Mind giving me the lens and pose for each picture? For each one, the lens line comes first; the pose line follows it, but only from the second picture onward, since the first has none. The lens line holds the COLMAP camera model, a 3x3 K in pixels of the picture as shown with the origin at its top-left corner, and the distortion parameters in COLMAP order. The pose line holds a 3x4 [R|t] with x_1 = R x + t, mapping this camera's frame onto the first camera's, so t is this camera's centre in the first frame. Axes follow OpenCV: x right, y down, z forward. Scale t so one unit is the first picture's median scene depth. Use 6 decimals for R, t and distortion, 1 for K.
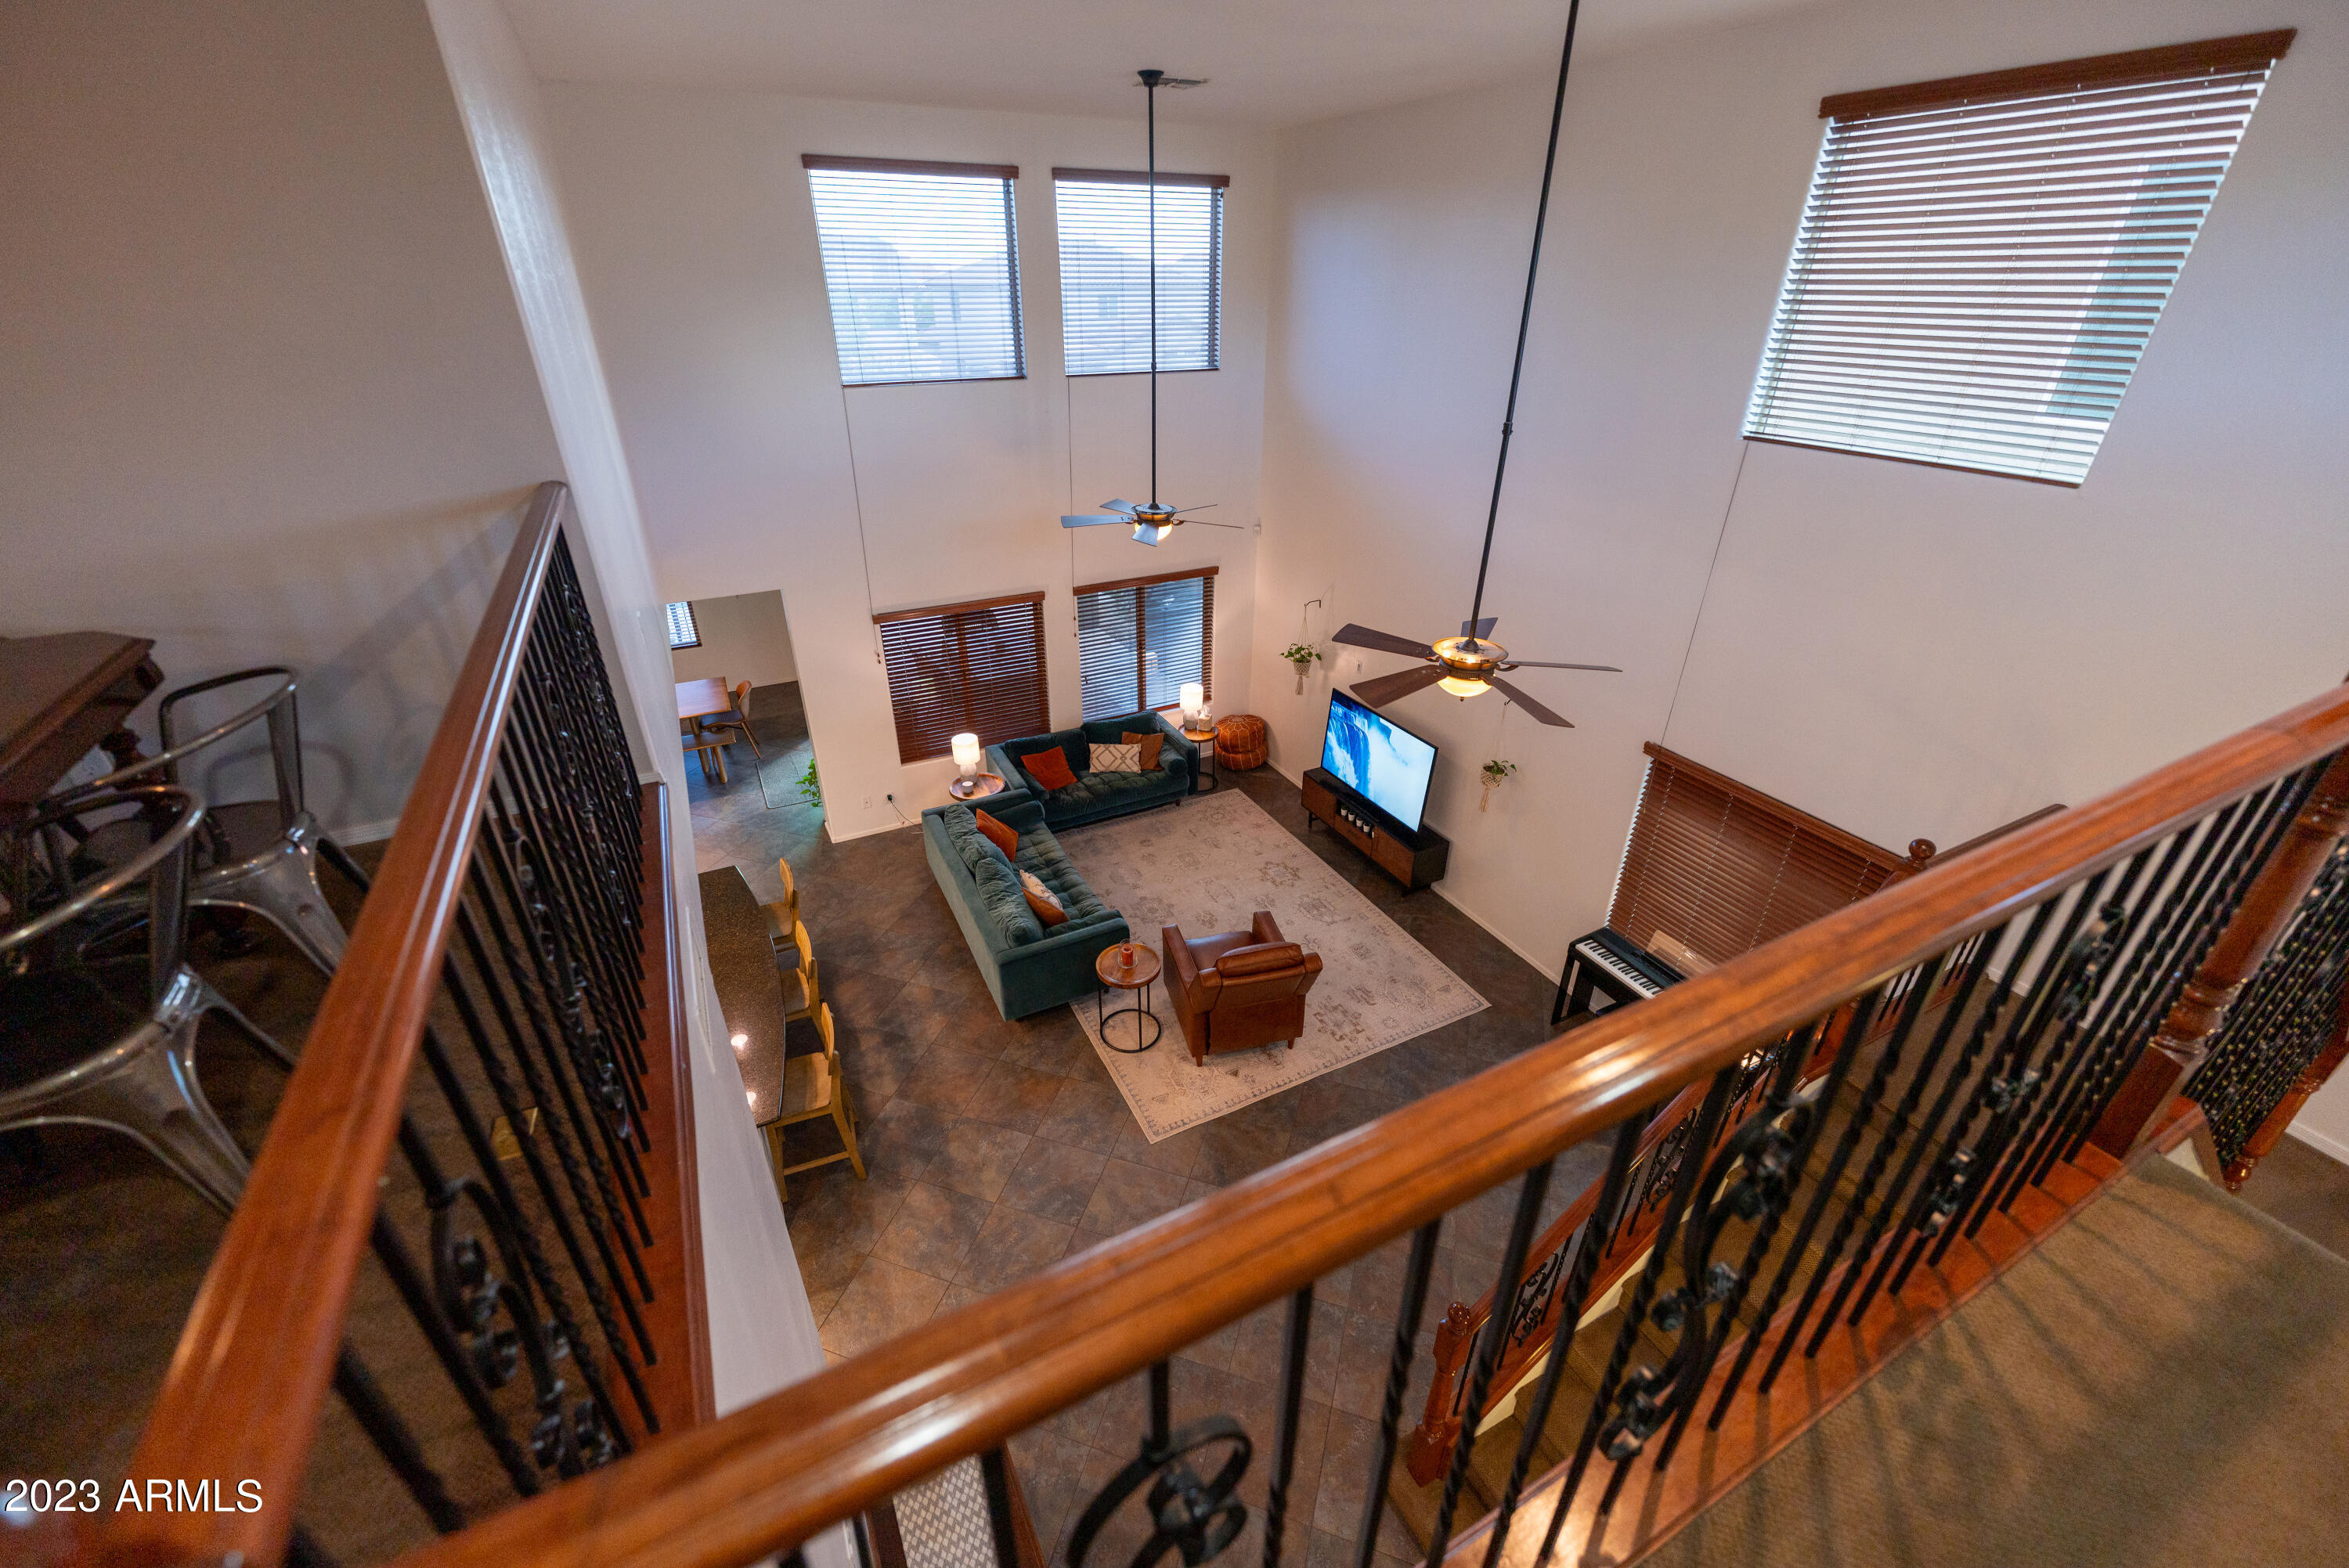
lens RADIAL K [[945.3, 0, 1174.5], [0, 945.3, 784.0], [0, 0, 1]] dist [0.000826, 0.000011]
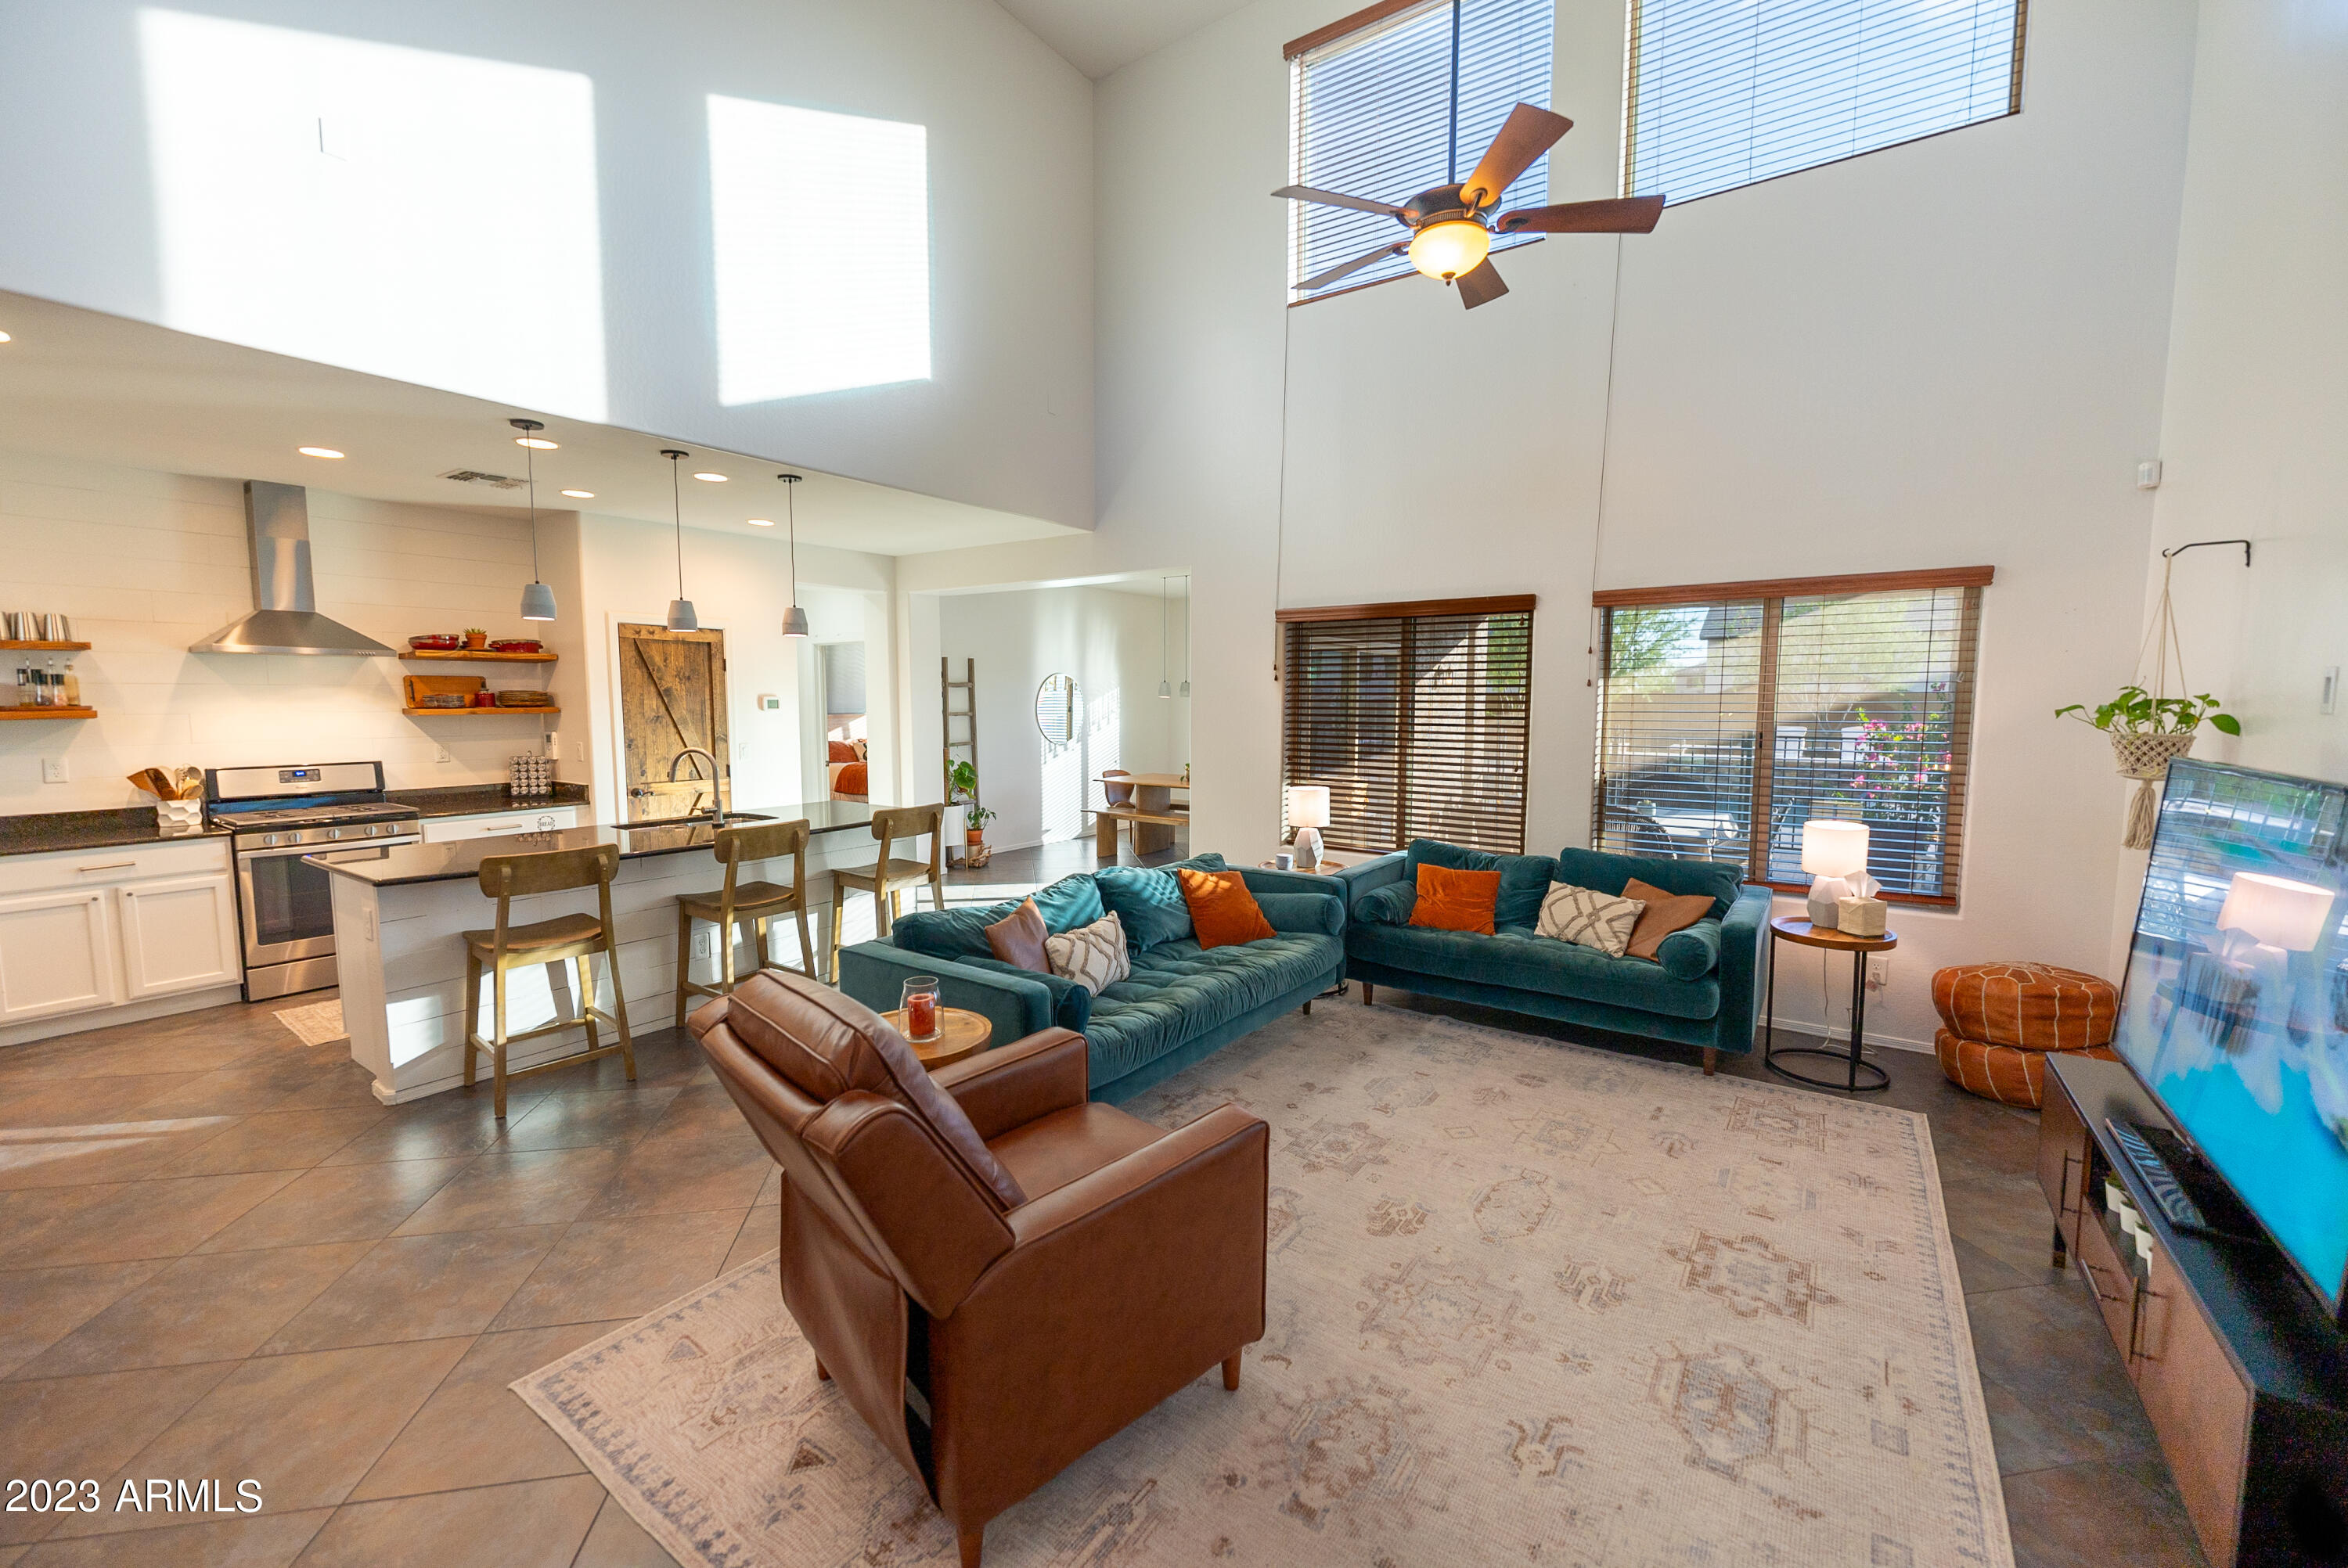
lens RADIAL K [[944.8, 0, 1174.0], [0, 944.8, 784.0], [0, 0, 1]] dist [0.000826, 0.000011]
pose [[0.457424, 0.077888, -0.885831, 0.272631], [-0.420649, 0.896608, -0.138378, 0.068939], [0.783465, 0.435921, 0.442894, 0.614638]]
